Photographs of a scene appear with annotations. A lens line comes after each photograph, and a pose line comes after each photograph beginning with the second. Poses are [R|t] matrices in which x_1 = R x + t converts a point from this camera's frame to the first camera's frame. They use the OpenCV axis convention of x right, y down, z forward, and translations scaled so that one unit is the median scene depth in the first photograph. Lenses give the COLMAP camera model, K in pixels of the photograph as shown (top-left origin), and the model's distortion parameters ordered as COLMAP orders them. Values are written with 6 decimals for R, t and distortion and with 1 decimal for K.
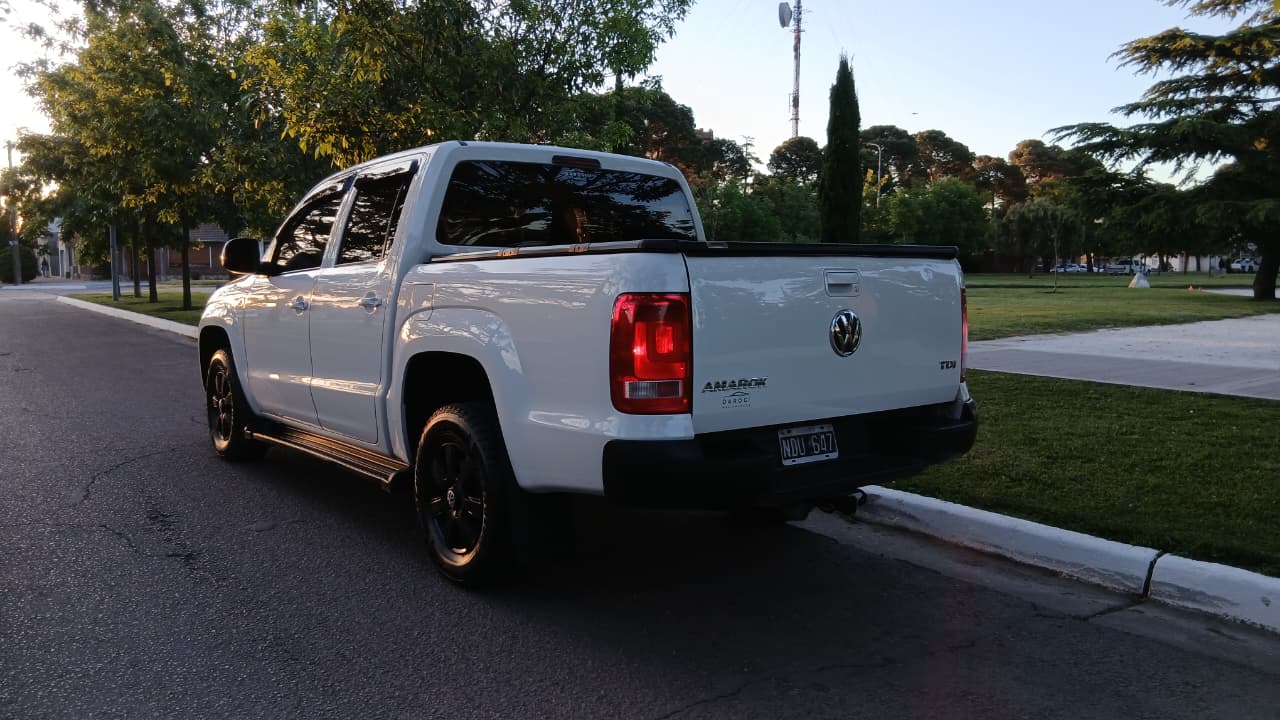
lens RADIAL K [[964.7, 0, 643.0], [0, 964.7, 356.0], [0, 0, 1]] dist [0.023713, -0.016720]
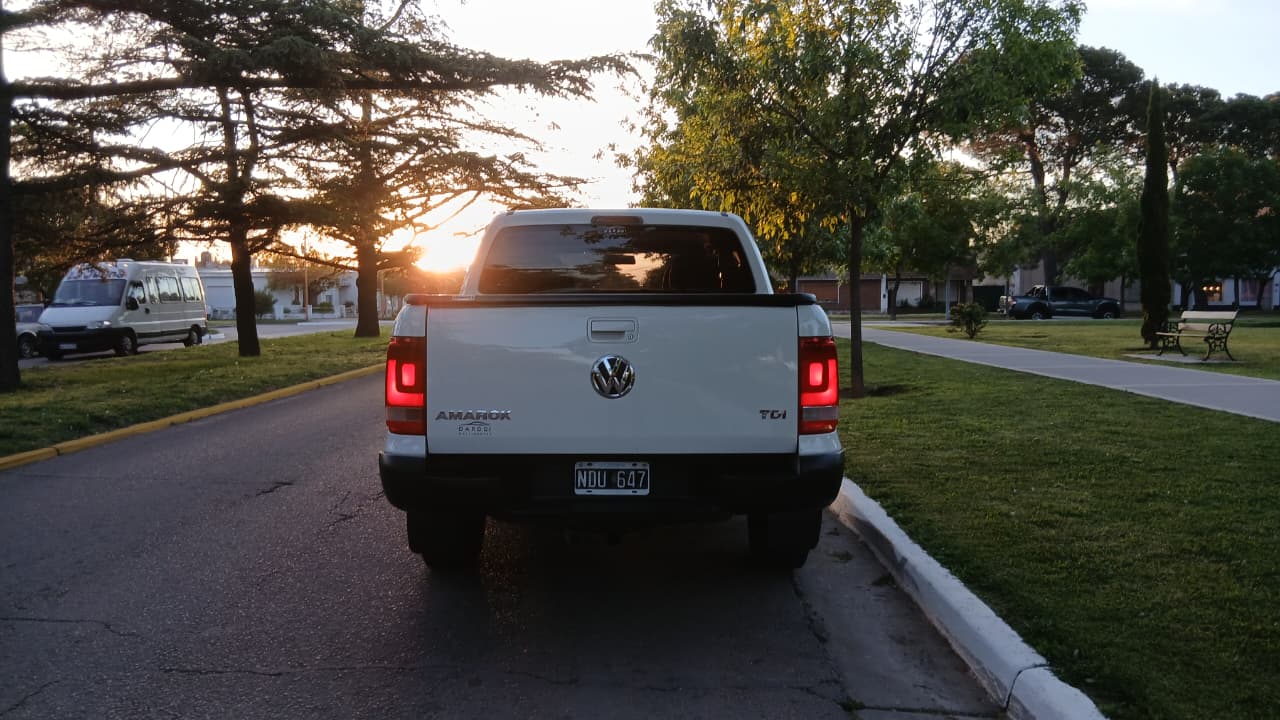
lens RADIAL K [[964.7, 0, 629.9], [0, 964.7, 364.1], [0, 0, 1]] dist [0.023713, -0.016720]
pose [[0.784391, 0.028872, -0.619594, 0.869274], [-0.044472, 0.998963, -0.009750, -0.027168], [0.618670, 0.035202, 0.784862, 0.165327]]
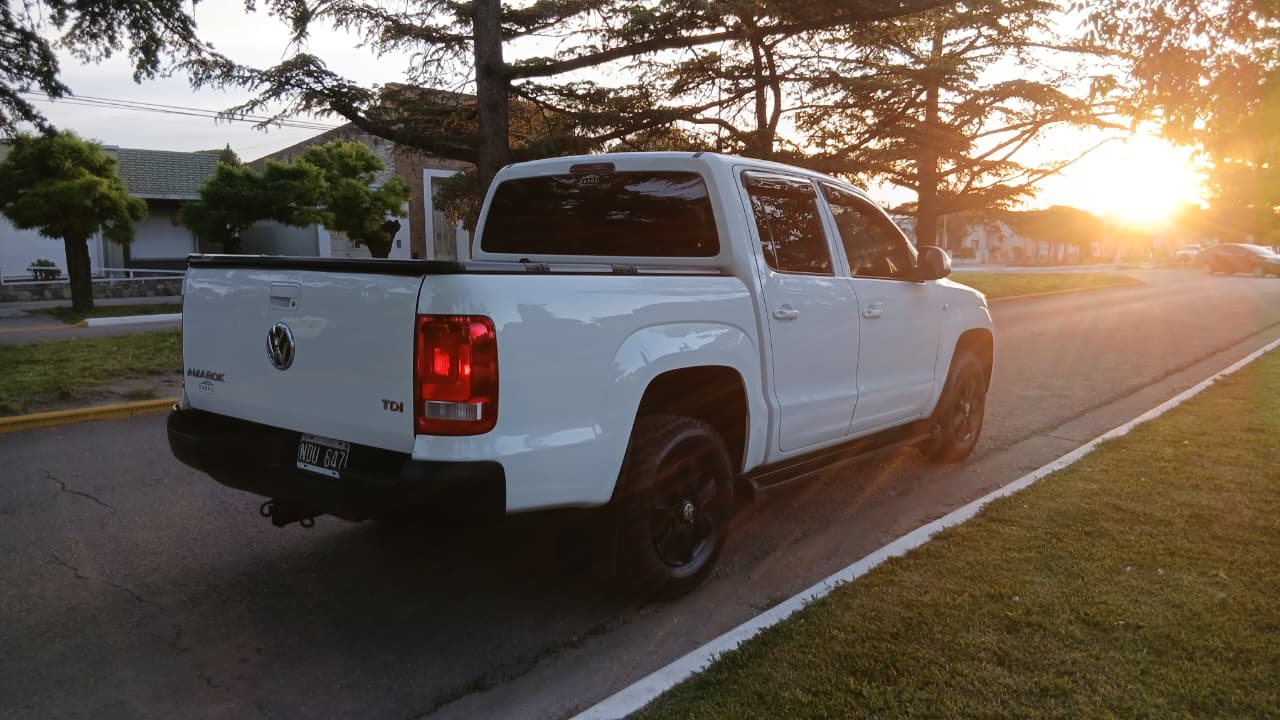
lens RADIAL K [[964.7, 0, 636.8], [0, 964.7, 362.5], [0, 0, 1]] dist [0.023713, -0.016720]
pose [[0.220766, 0.109461, -0.969165, 1.237927], [-0.086755, 0.991947, 0.092273, -0.129071], [0.971461, 0.063709, 0.228485, 1.105281]]
